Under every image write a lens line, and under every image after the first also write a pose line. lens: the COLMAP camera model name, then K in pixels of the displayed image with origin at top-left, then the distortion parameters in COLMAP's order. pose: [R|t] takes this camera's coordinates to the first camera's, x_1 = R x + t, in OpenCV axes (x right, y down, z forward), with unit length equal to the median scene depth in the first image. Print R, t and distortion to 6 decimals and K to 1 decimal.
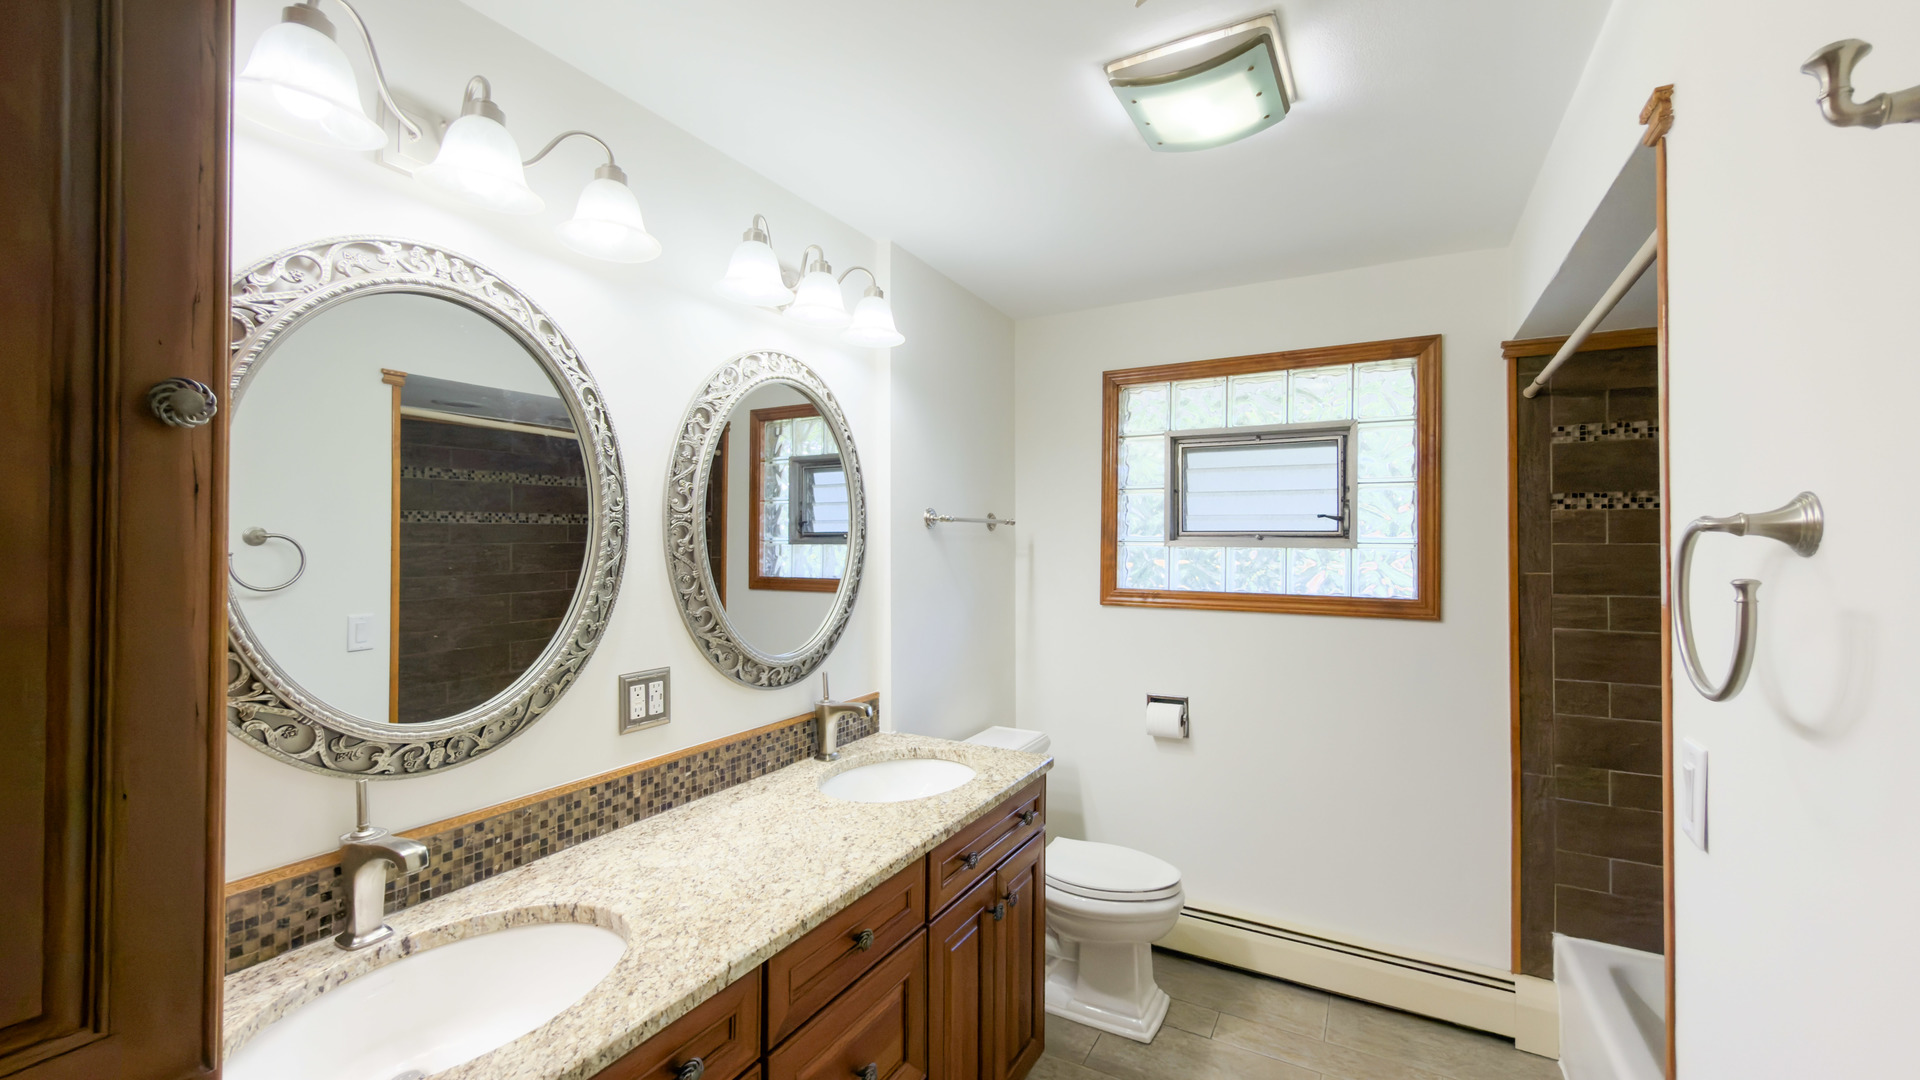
lens RADIAL K [[768.4, 0, 960.0], [0, 768.4, 540.0], [0, 0, 1]] dist [0.002733, -0.000045]
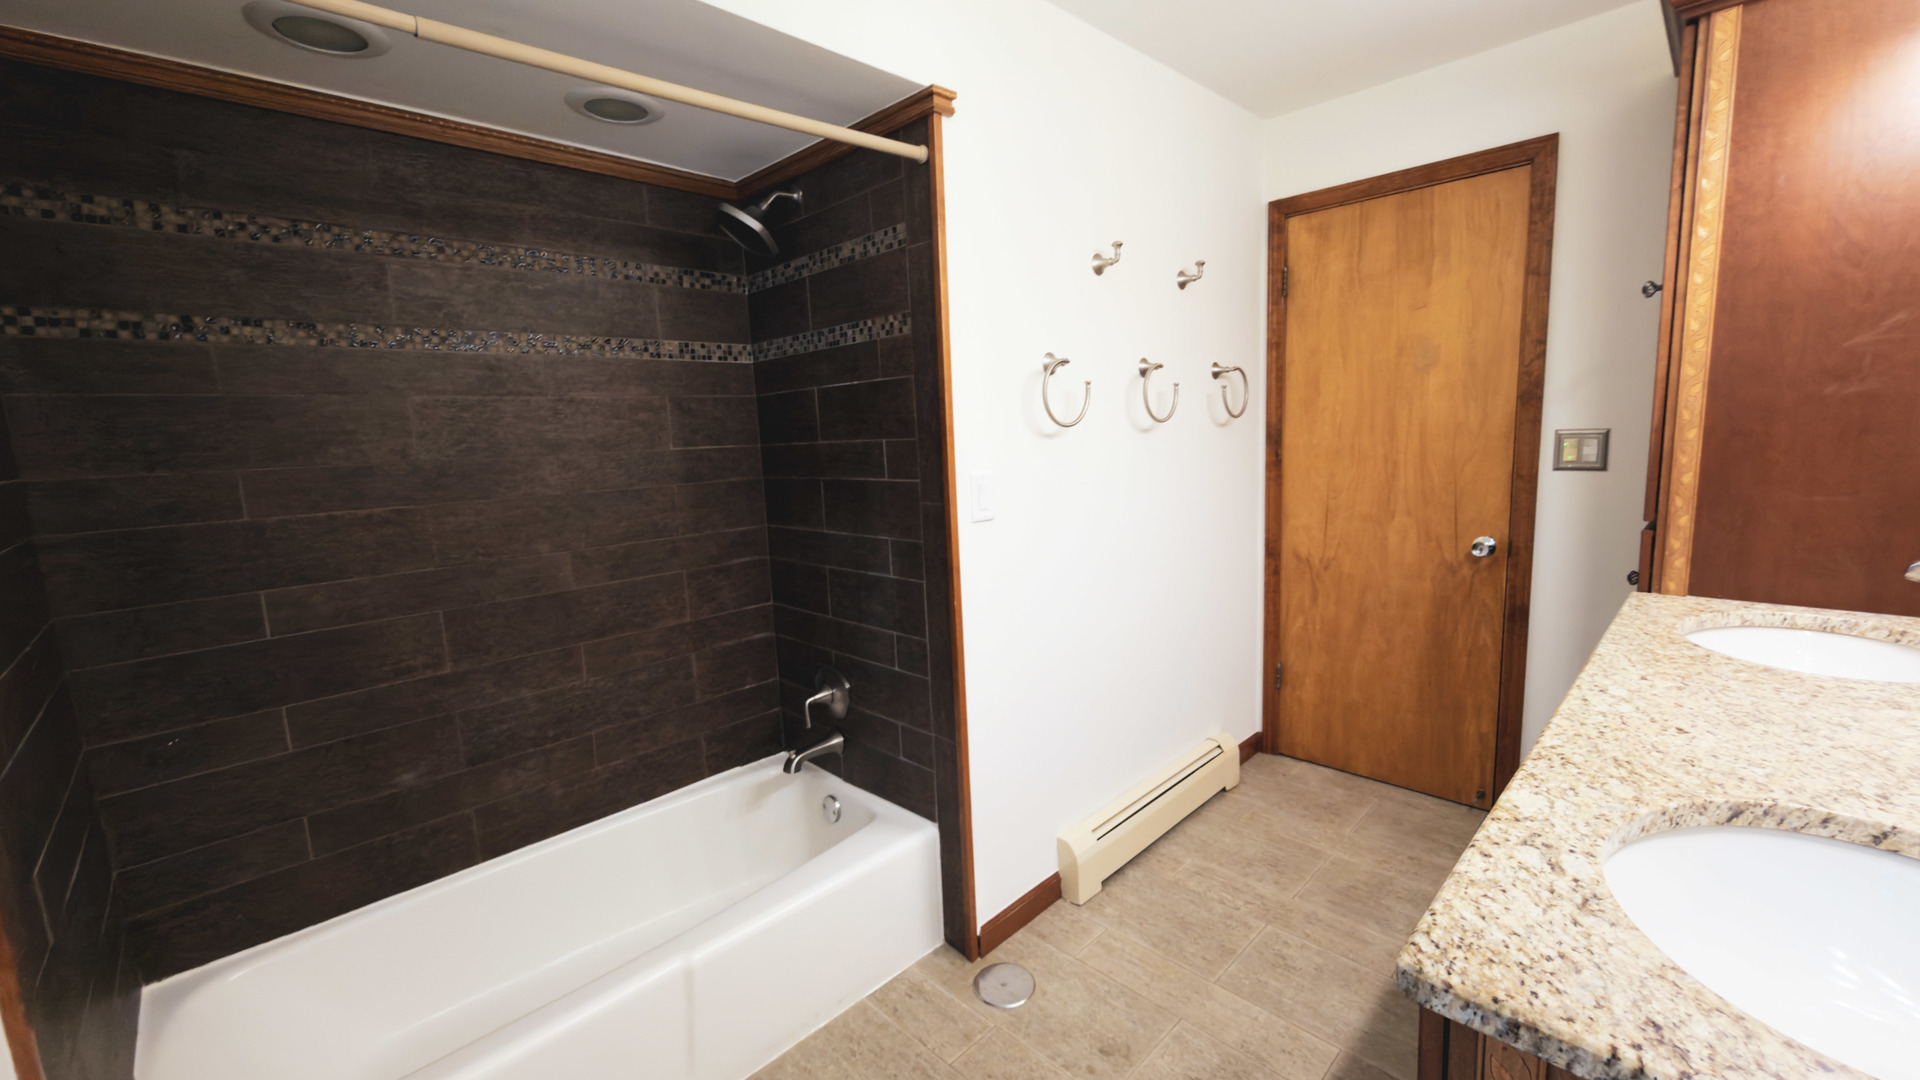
lens RADIAL K [[768.4, 0, 960.0], [0, 768.4, 540.0], [0, 0, 1]] dist [0.002733, -0.000045]
pose [[-0.959441, 0.001085, 0.281908, 0.257353], [0.044486, 0.988046, 0.147601, 0.079014], [-0.278378, 0.154156, -0.948020, 1.662885]]
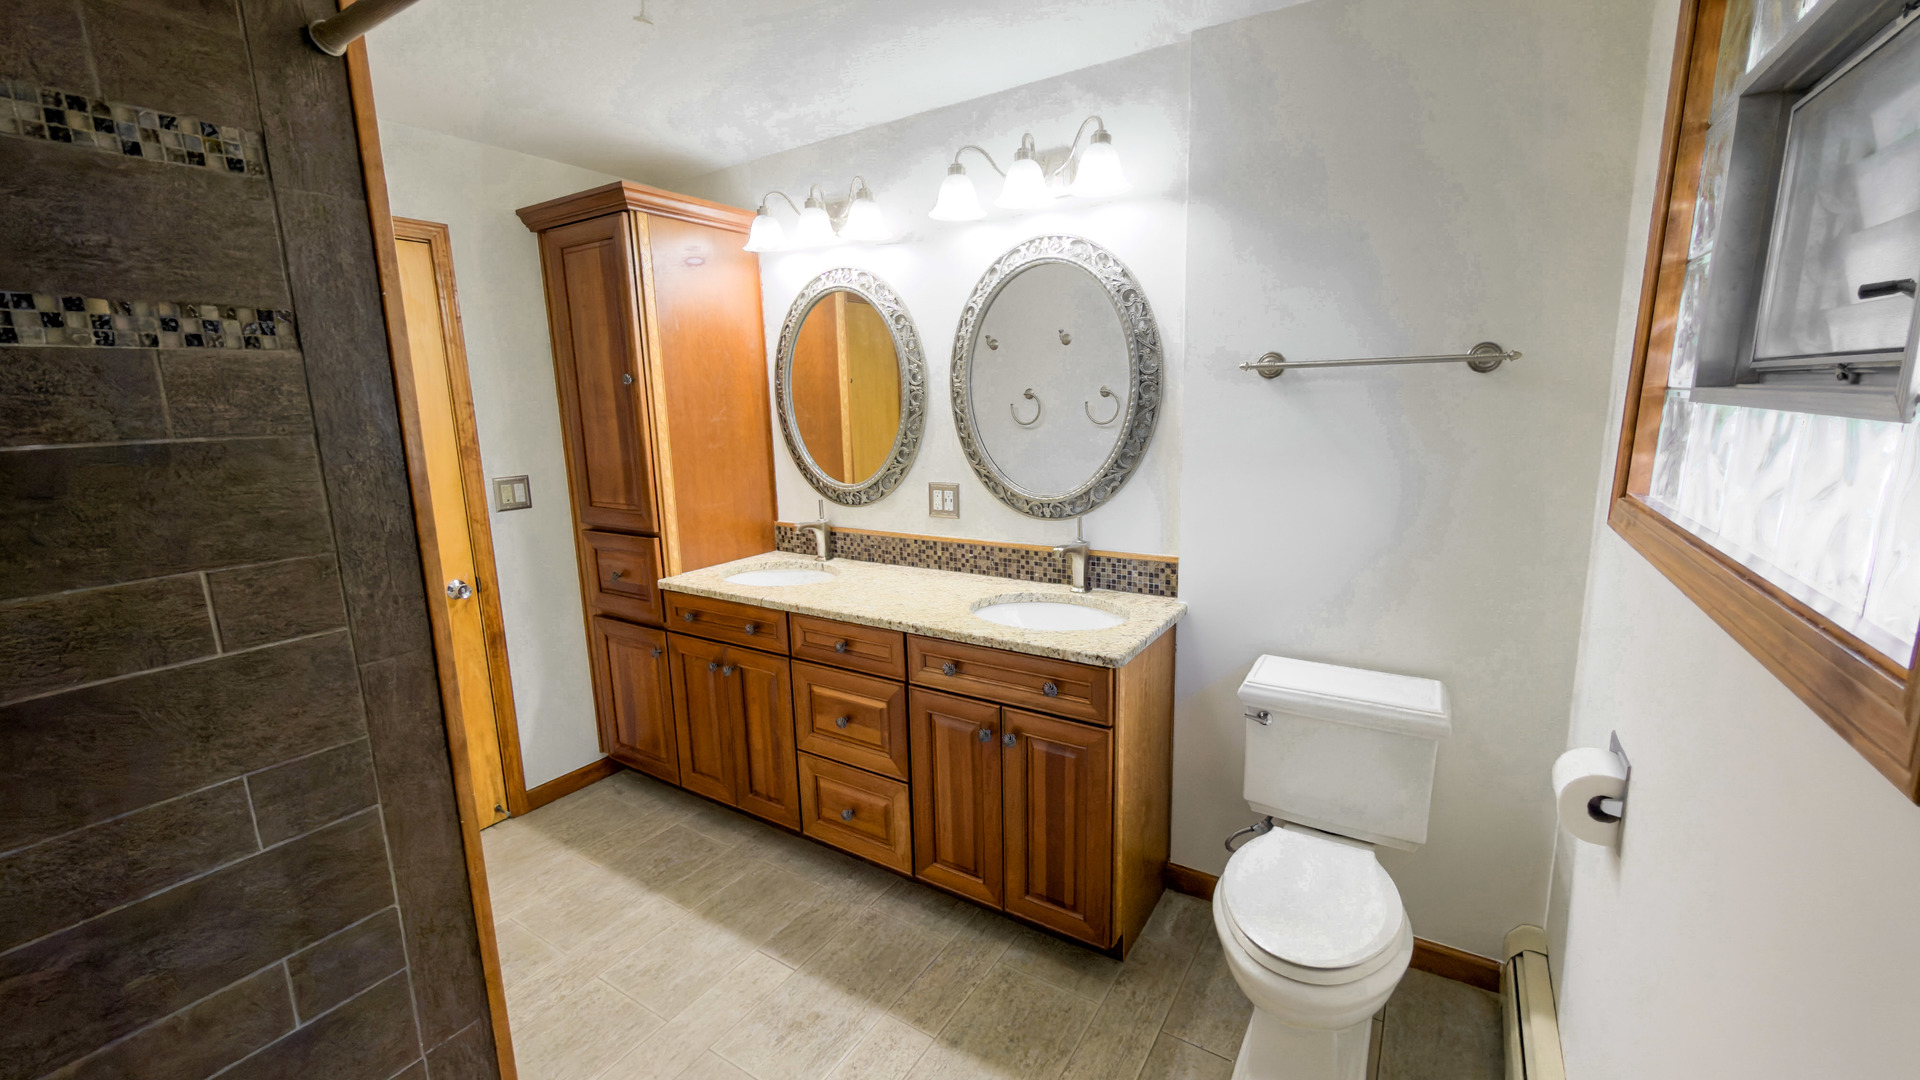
lens RADIAL K [[768.4, 0, 960.0], [0, 768.4, 540.0], [0, 0, 1]] dist [0.002733, -0.000045]
pose [[-0.056261, 0.185708, -0.980993, 1.194678], [0.027301, 0.982468, 0.184421, -0.010413], [0.998043, -0.016406, -0.060345, 1.113214]]
